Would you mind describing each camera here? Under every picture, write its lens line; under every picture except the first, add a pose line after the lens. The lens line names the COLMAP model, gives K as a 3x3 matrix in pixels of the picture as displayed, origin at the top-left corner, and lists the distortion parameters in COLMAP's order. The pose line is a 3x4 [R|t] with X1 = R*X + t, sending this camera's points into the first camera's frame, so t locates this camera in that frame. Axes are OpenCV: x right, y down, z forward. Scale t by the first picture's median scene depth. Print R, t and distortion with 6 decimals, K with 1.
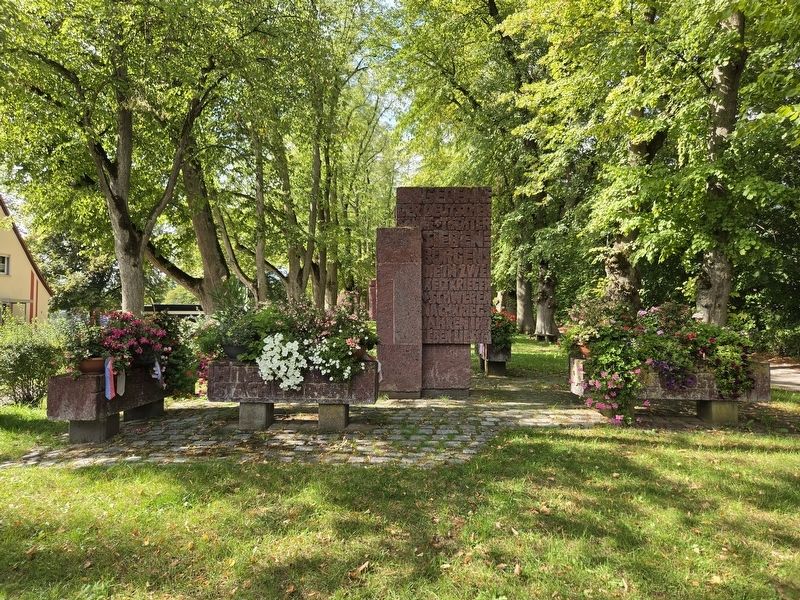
lens RADIAL K [[534.6, 0, 399.6], [0, 534.6, 300.8], [0, 0, 1]] dist [0.004490, 0.000864]
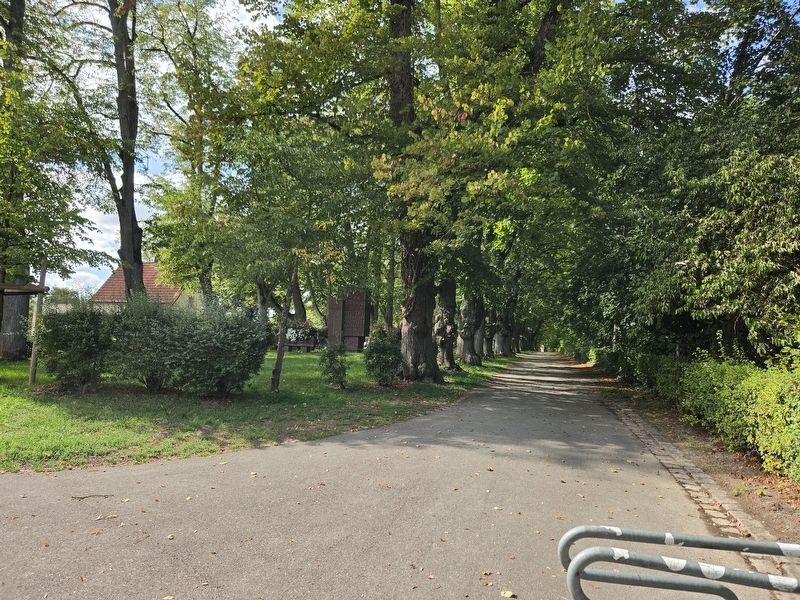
lens RADIAL K [[534.6, 0, 399.9], [0, 534.6, 301.0], [0, 0, 1]] dist [0.004490, 0.000864]
pose [[0.971717, 0.024010, -0.234926, 1.118282], [-0.041102, 0.996829, -0.068132, 0.072967], [0.232545, 0.075861, 0.969623, -2.030220]]
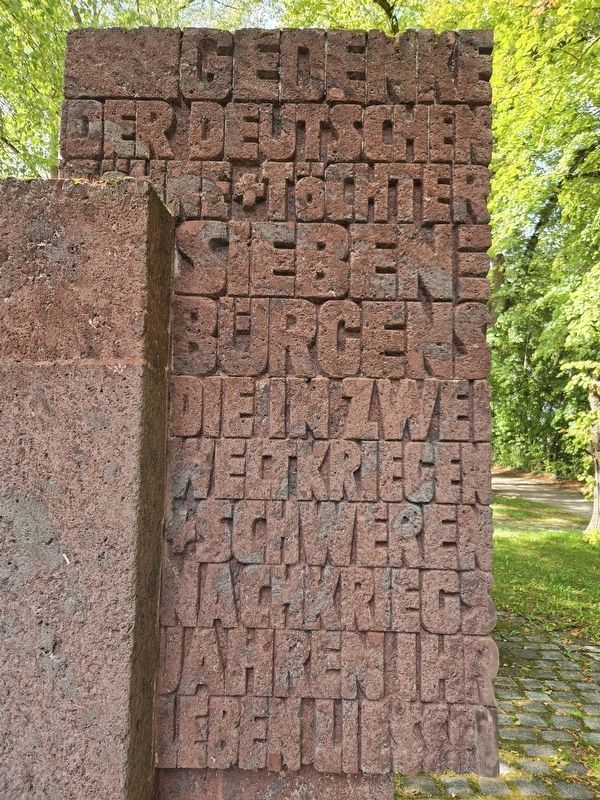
lens RADIAL K [[534.6, 0, 300.8], [0, 534.6, 398.2], [0, 0, 1]] dist [0.004490, 0.000864]
pose [[0.999699, 0.016612, 0.018052, 0.090742], [-0.015731, 0.998731, -0.047851, -0.048783], [-0.018824, 0.047553, 0.998691, 0.786113]]
